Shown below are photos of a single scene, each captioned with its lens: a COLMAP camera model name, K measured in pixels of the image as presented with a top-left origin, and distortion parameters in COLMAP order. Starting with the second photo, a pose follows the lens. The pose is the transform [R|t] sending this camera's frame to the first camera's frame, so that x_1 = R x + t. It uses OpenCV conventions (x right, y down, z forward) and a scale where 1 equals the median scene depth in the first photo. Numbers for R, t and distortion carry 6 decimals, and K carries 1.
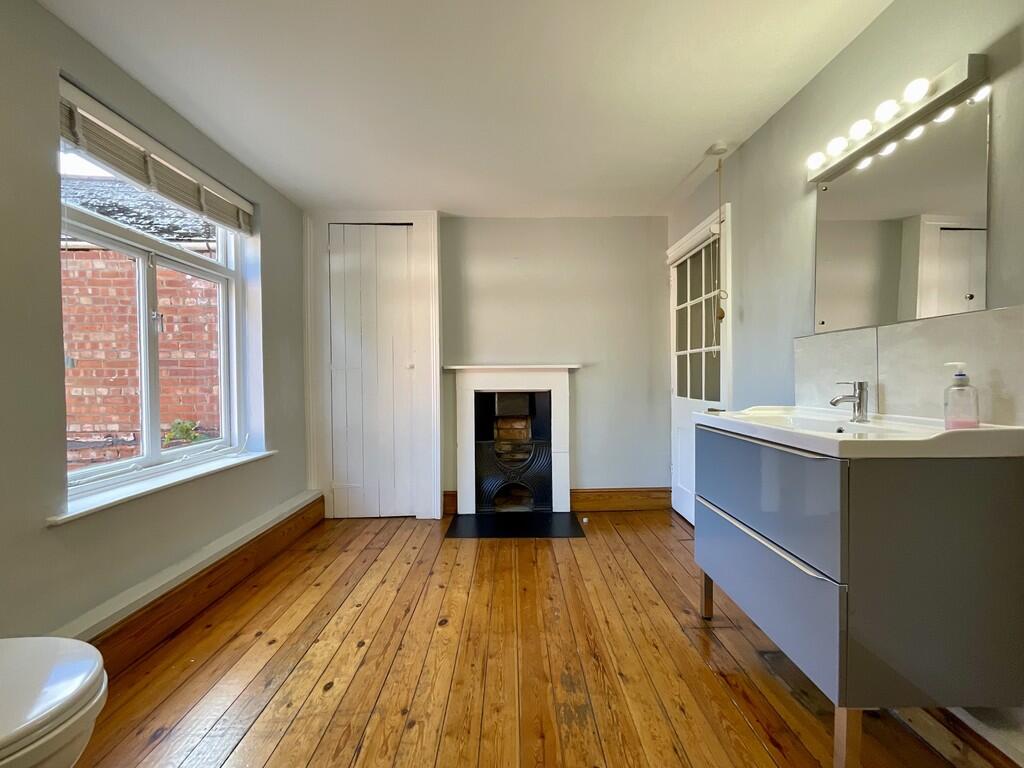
lens RADIAL K [[414.9, 0, 514.3], [0, 414.9, 382.7], [0, 0, 1]] dist [-0.004000, 0.000649]
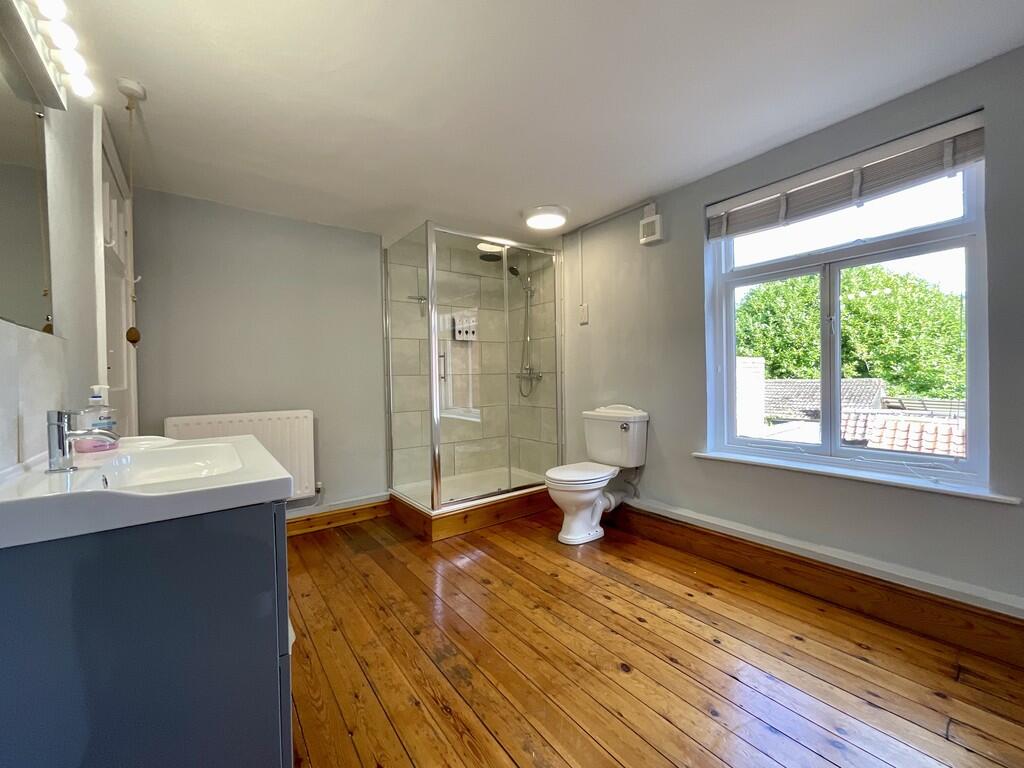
lens RADIAL K [[414.9, 0, 511.2], [0, 414.9, 383.5], [0, 0, 1]] dist [-0.004000, 0.000649]
pose [[-0.809499, 0.028464, -0.586431, 0.650590], [0.015369, 0.999509, 0.027299, -0.052544], [0.586920, 0.013086, -0.809539, 1.981373]]
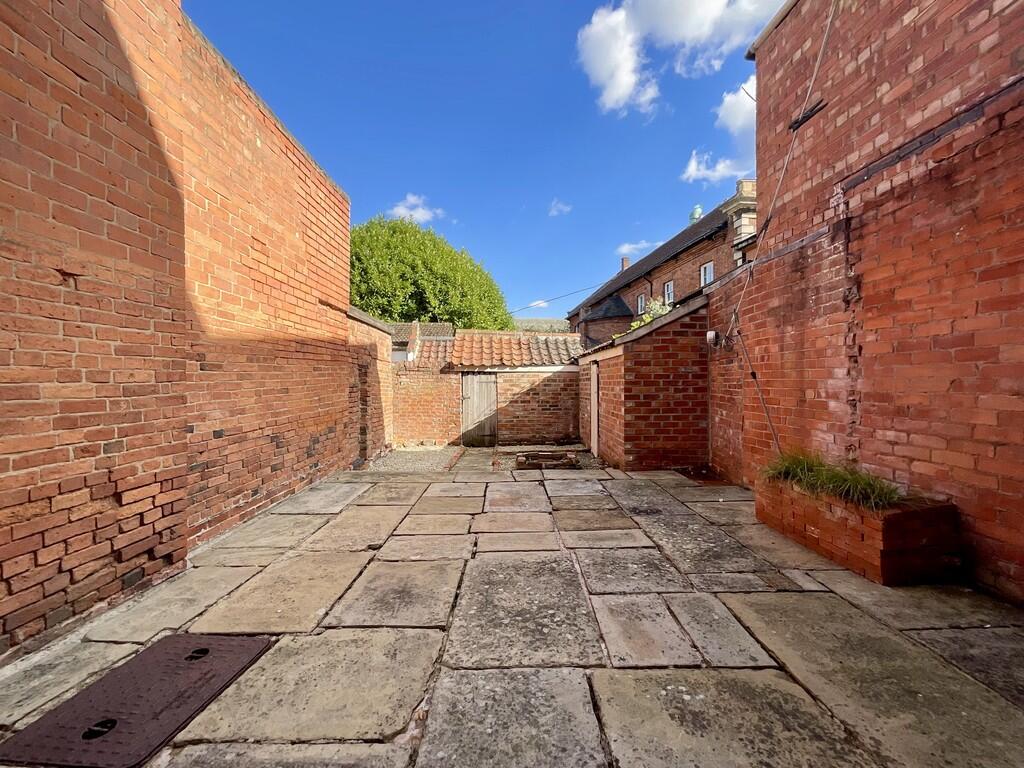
lens RADIAL K [[414.9, 0, 513.7], [0, 414.9, 384.2], [0, 0, 1]] dist [-0.004000, 0.000649]
pose [[-0.015035, 0.008497, -0.999851, 0.356320], [-0.004863, 0.999951, 0.008571, 0.162010], [0.999875, 0.004991, -0.014993, 1.852062]]
